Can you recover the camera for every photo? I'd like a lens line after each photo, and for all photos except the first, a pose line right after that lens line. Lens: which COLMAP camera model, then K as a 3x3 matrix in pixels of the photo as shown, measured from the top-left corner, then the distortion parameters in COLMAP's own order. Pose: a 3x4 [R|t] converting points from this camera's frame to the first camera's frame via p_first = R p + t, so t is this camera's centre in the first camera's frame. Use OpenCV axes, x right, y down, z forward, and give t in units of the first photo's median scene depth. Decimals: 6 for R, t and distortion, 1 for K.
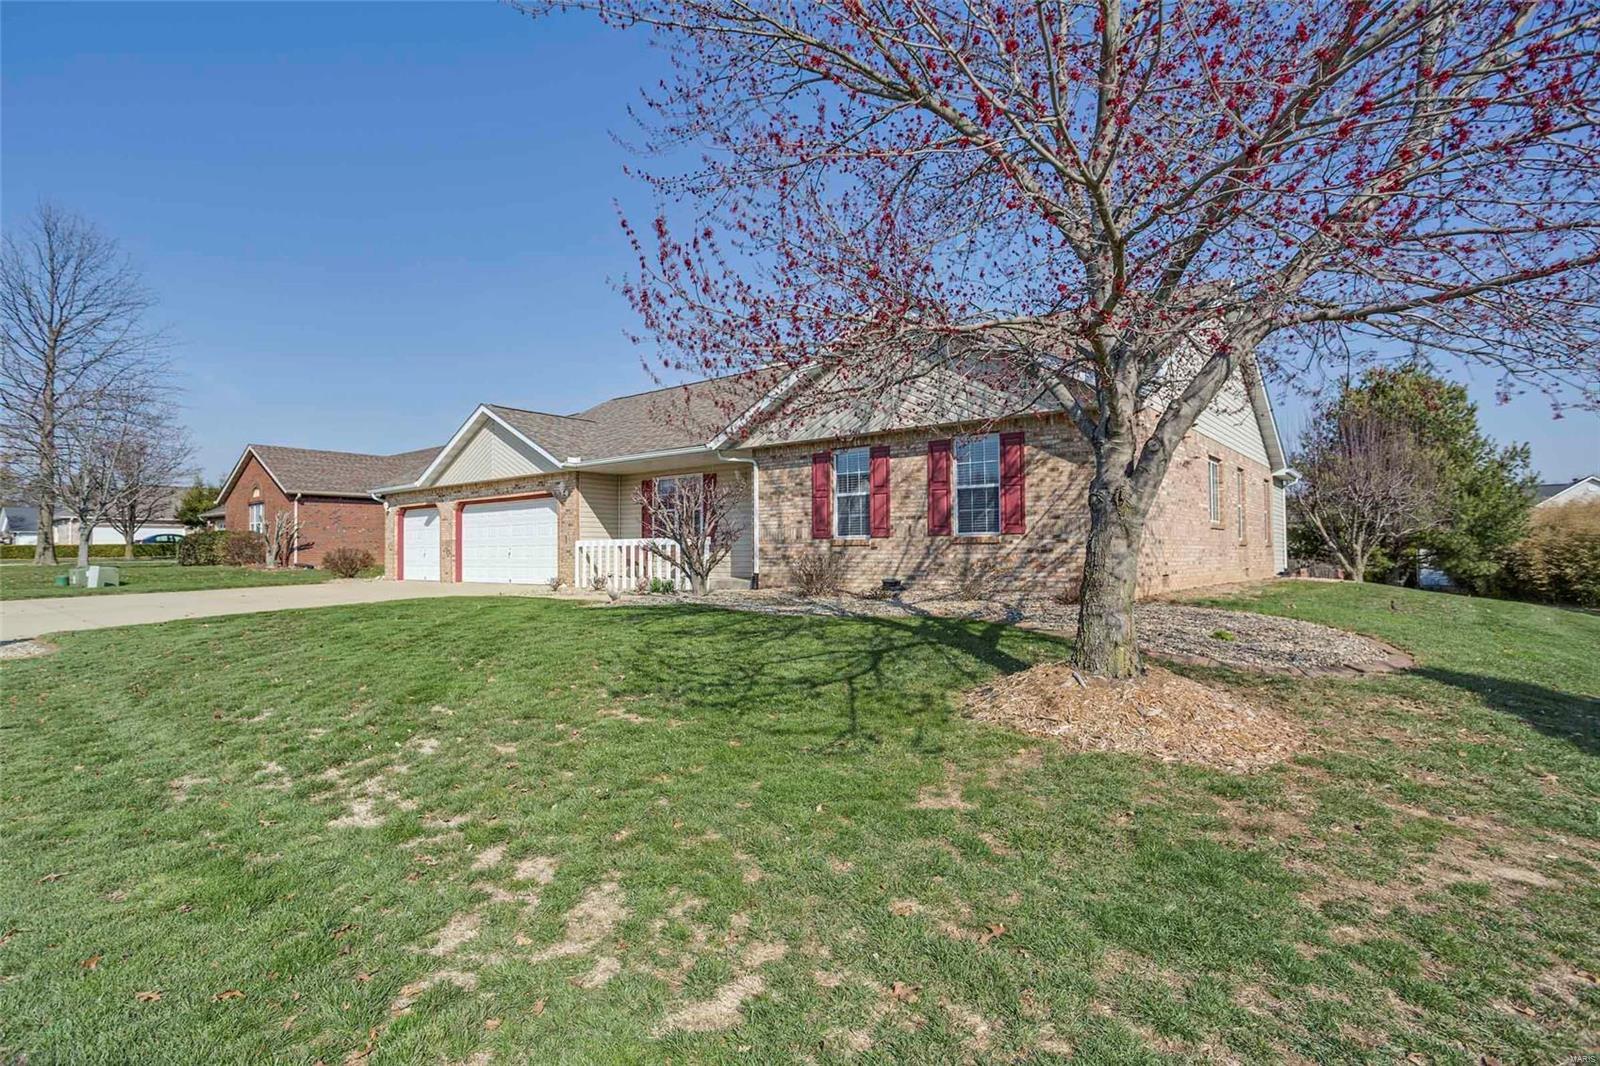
lens RADIAL K [[797.3, 0, 798.3], [0, 797.3, 536.4], [0, 0, 1]] dist [-0.018019, 0.003419]
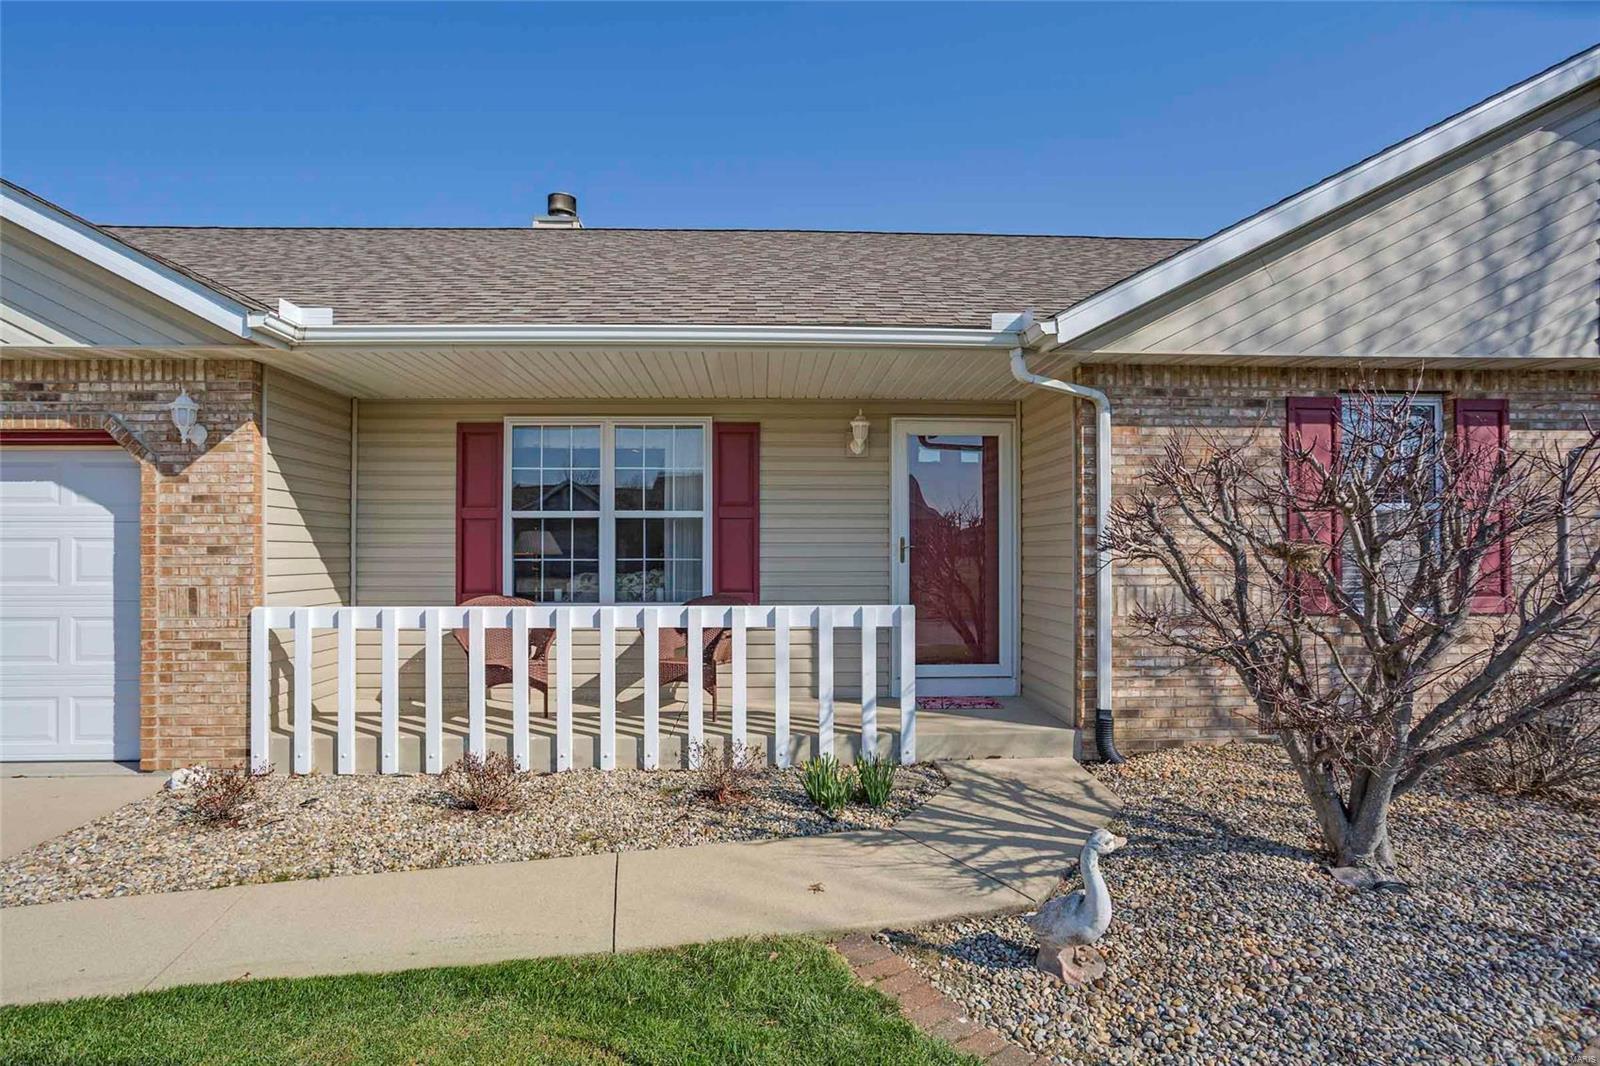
lens RADIAL K [[797.3, 0, 792.7], [0, 797.3, 542.0], [0, 0, 1]] dist [-0.018019, 0.003419]
pose [[0.758989, 0.029933, 0.650415, -0.437406], [-0.018241, 0.999528, -0.024714, -0.019762], [-0.650848, 0.006893, 0.759177, 0.913431]]
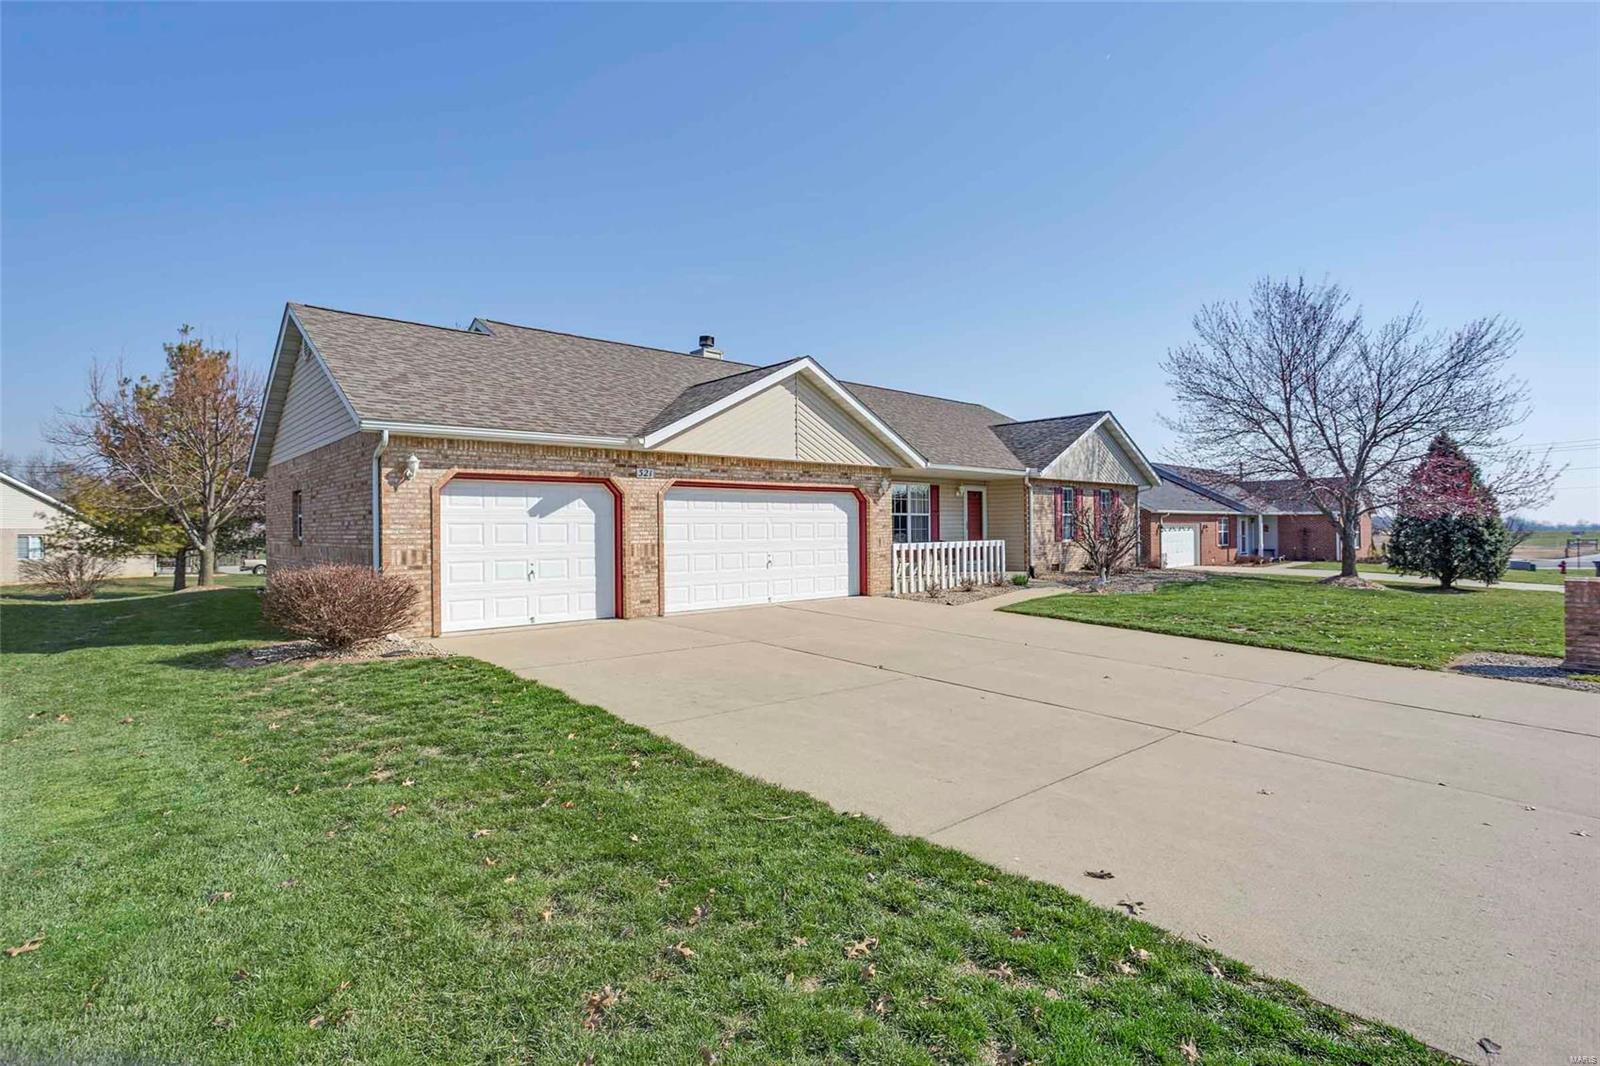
lens RADIAL K [[784.1, 0, 801.9], [0, 784.1, 524.7], [0, 0, 1]] dist [0.005792, 0.000367]
pose [[0.136817, 0.030599, 0.990124, -1.668344], [0.007717, 0.999460, -0.031954, 0.016677], [-0.990566, 0.012012, 0.136507, 1.357107]]
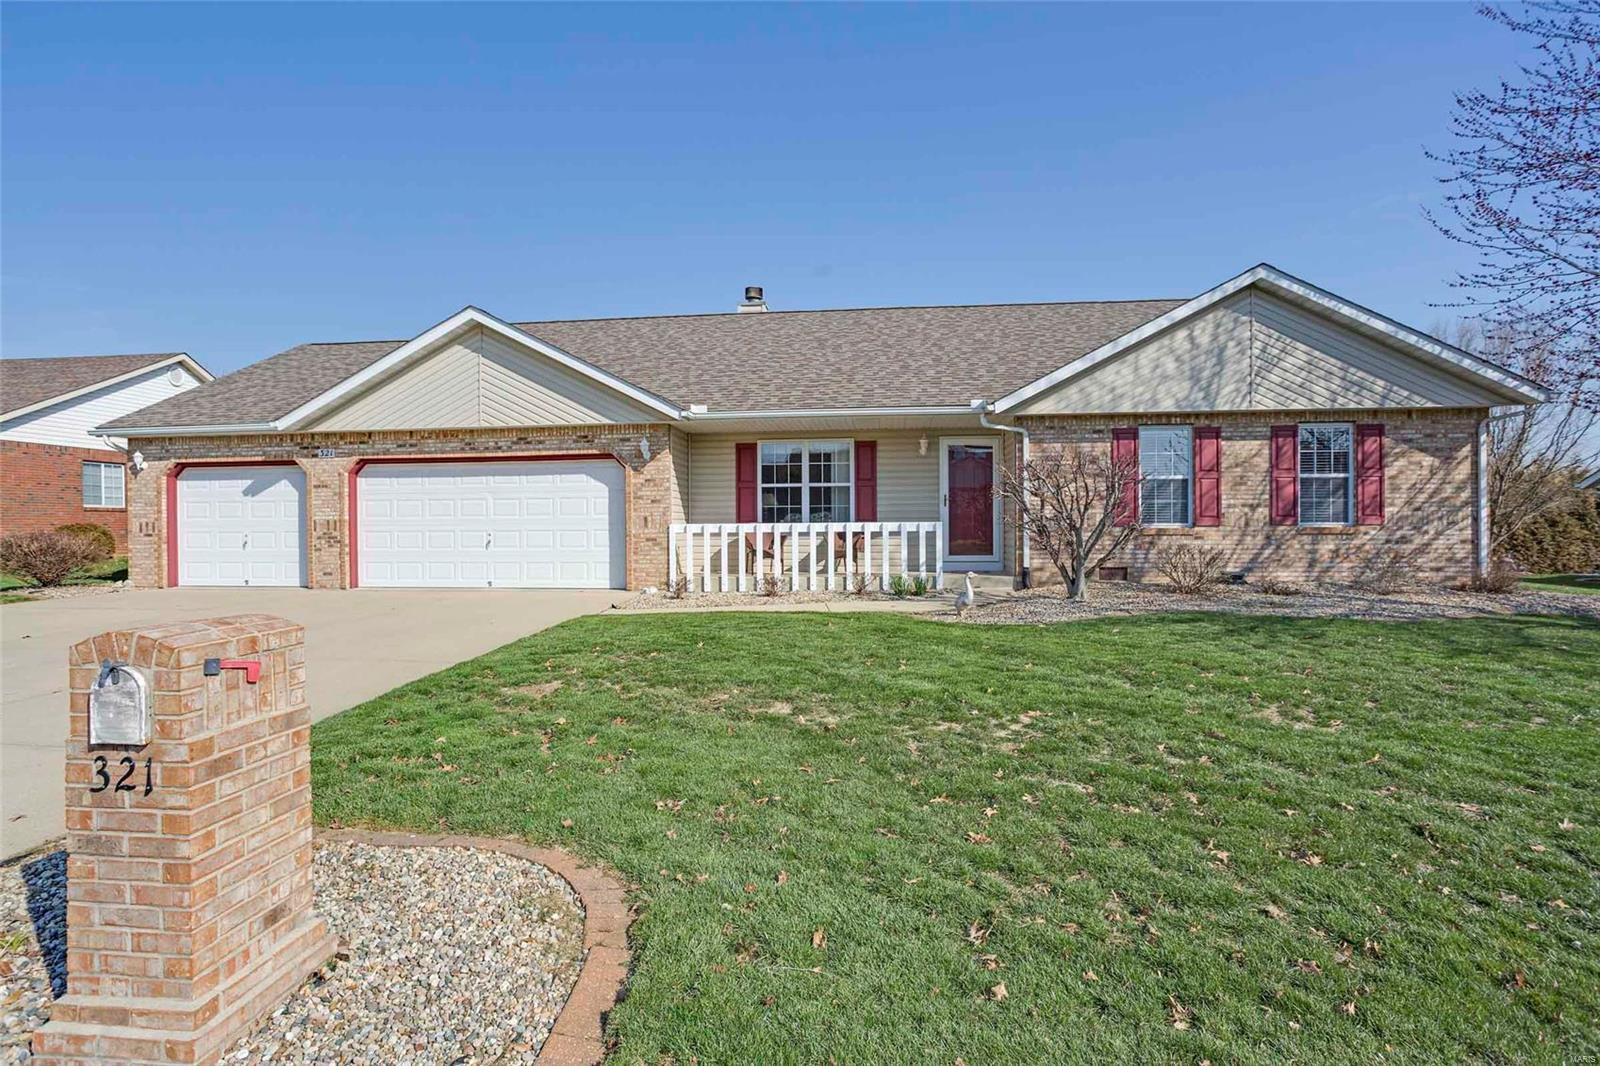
lens RADIAL K [[797.3, 0, 800.7], [0, 797.3, 530.9], [0, 0, 1]] dist [-0.018019, 0.003419]
pose [[0.845553, 0.011057, 0.533776, -0.770128], [-0.014194, 0.999898, 0.001772, 0.011898], [-0.533702, -0.009075, 0.845624, 0.474649]]
